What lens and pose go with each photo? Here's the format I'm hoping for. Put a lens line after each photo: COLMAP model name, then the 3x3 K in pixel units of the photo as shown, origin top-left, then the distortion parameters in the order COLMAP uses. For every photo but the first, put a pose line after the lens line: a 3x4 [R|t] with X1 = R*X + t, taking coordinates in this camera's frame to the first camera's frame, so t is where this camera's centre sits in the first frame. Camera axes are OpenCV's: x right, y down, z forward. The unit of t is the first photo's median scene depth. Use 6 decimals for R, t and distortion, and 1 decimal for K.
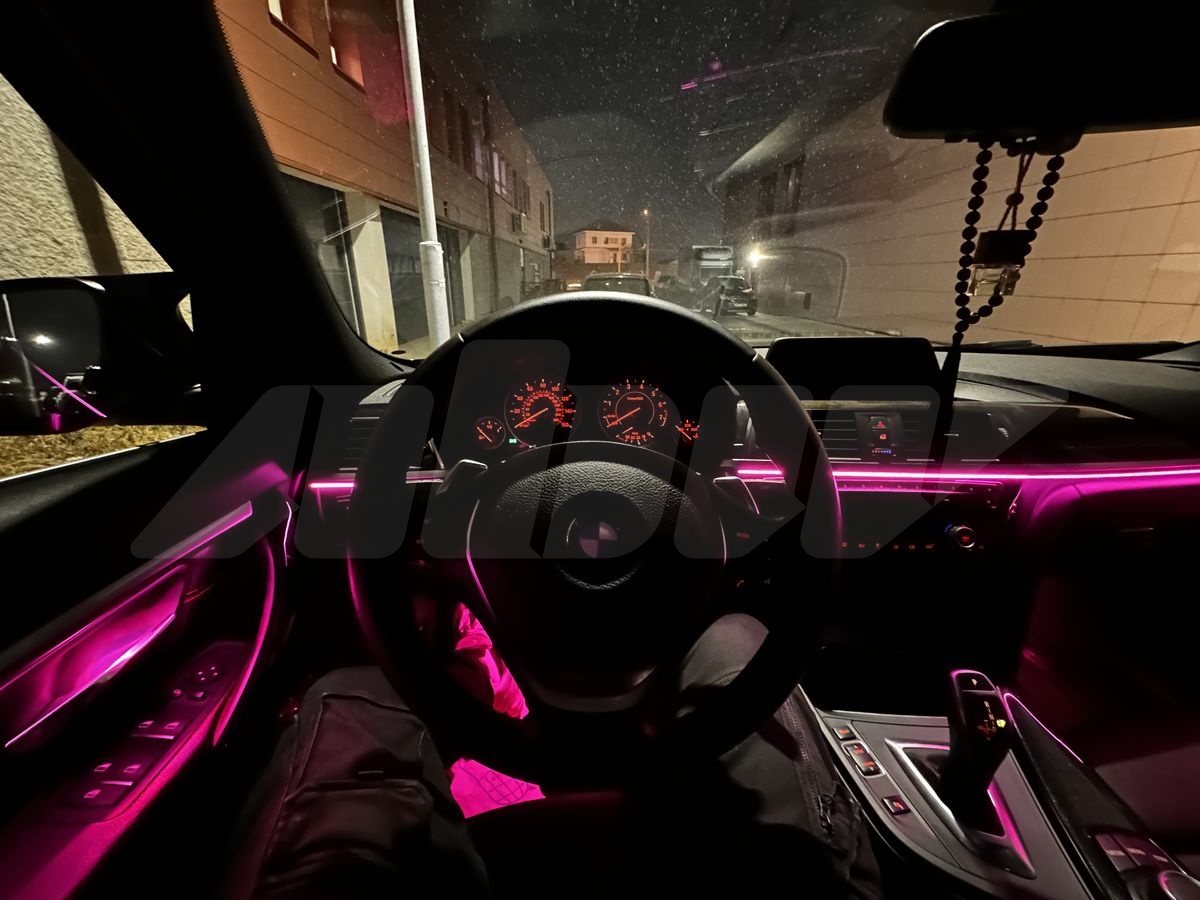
lens RADIAL K [[480.0, 0, 607.3], [0, 480.0, 451.1], [0, 0, 1]] dist [0.001251, 0.000025]
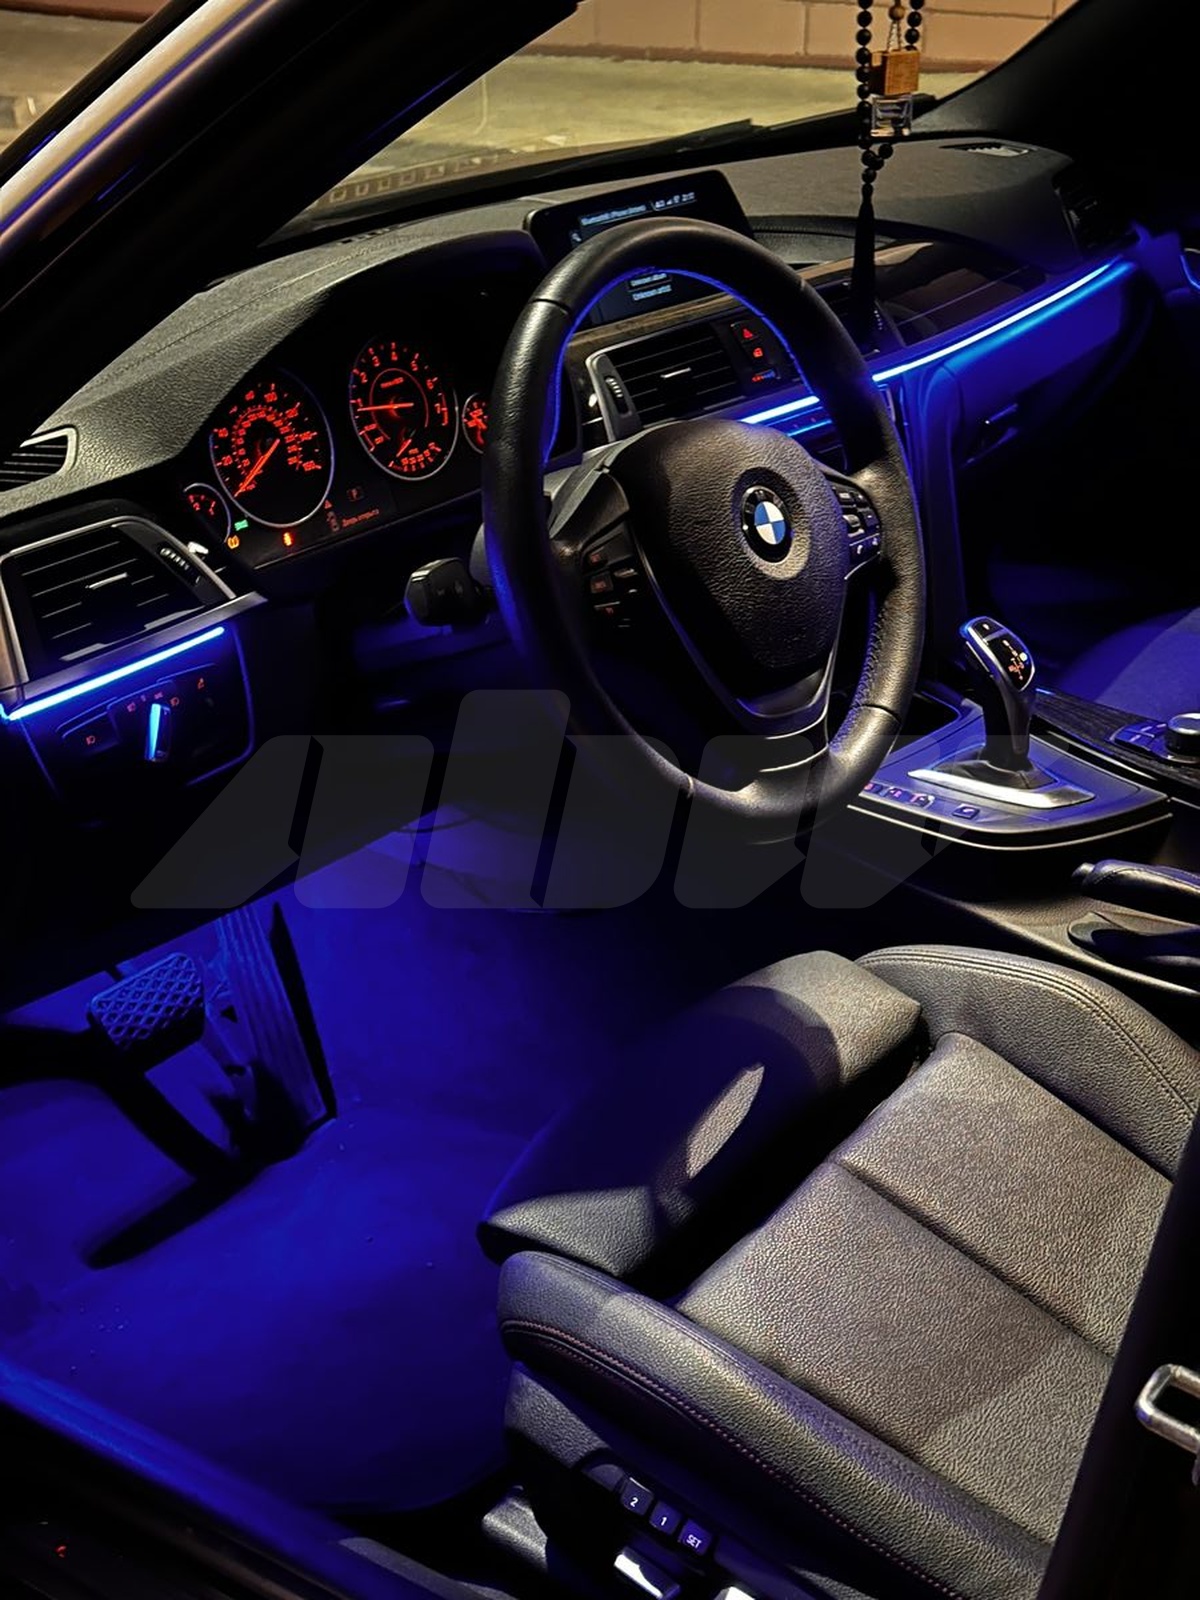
lens RADIAL K [[2233.7, 0, 597.8], [0, 2233.7, 800.1], [0, 0, 1]] dist [0.129439, 0.000000]
pose [[0.656656, -0.337012, 0.674704, -1.537429], [0.269275, 0.940409, 0.207659, -0.130165], [-0.704481, 0.045320, 0.708274, -0.789259]]
